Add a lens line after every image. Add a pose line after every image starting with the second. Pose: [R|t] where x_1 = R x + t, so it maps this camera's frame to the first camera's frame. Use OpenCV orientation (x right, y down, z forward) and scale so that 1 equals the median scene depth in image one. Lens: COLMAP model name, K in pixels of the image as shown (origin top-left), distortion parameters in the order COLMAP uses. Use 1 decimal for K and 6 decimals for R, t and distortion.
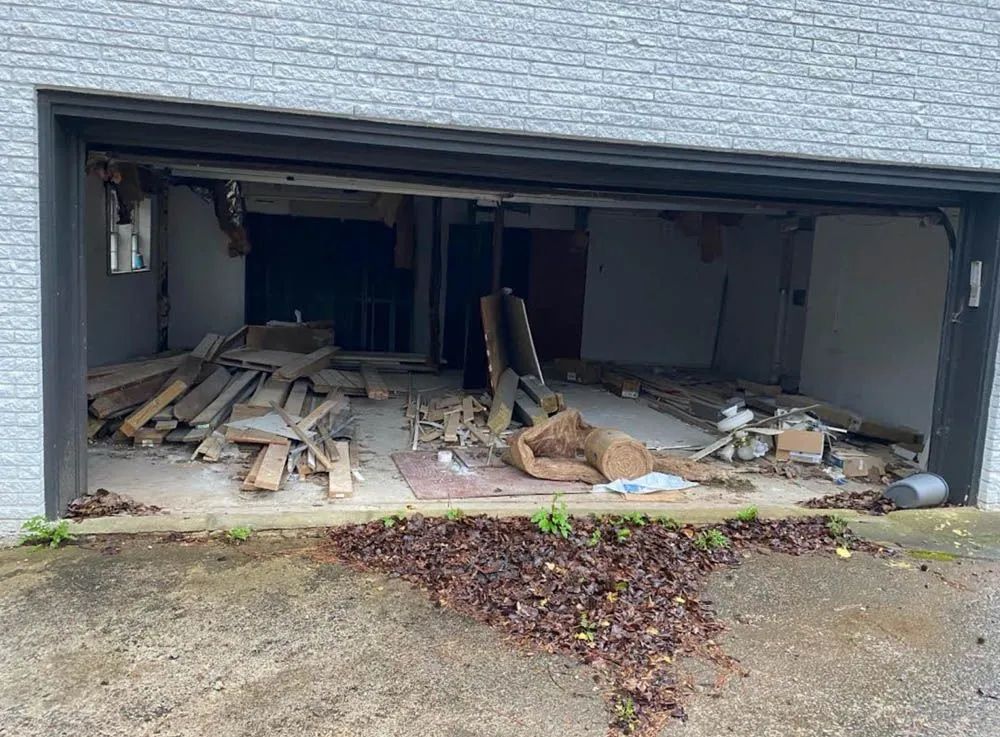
lens RADIAL K [[791.6, 0, 501.6], [0, 791.6, 369.5], [0, 0, 1]] dist [0.011431, -0.019624]
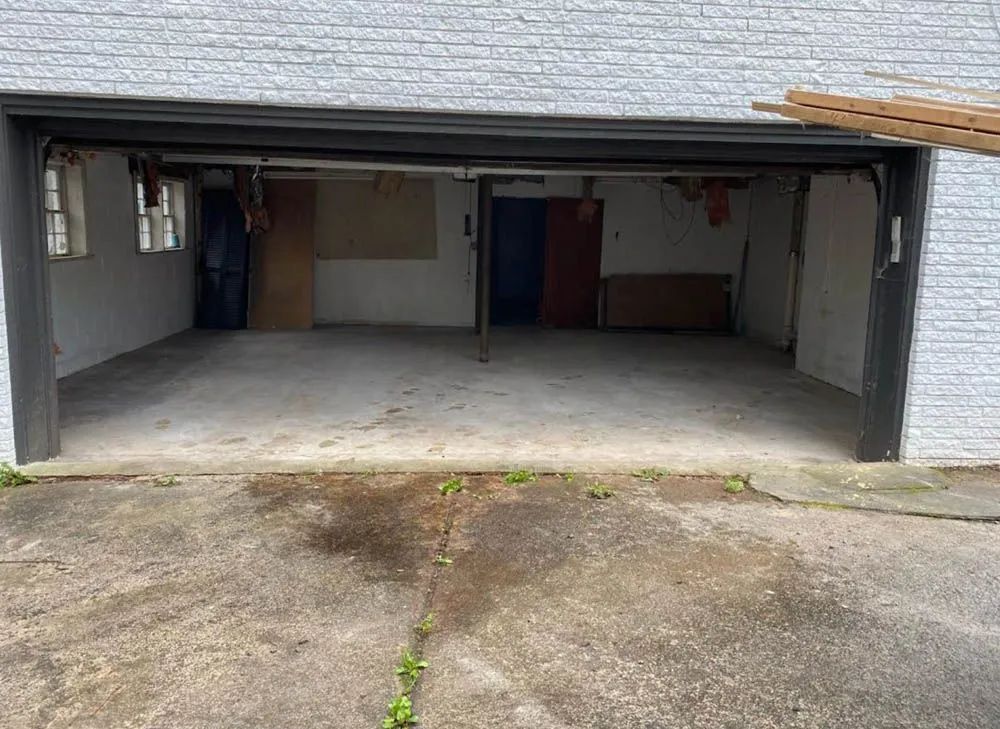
lens RADIAL K [[787.7, 0, 499.3], [0, 787.7, 364.0], [0, 0, 1]] dist [0.002179, -0.005879]
pose [[0.992607, -0.008597, -0.121069, 0.261466], [0.012090, 0.999531, 0.028144, 0.017589], [0.120770, -0.029399, 0.992245, -0.059172]]
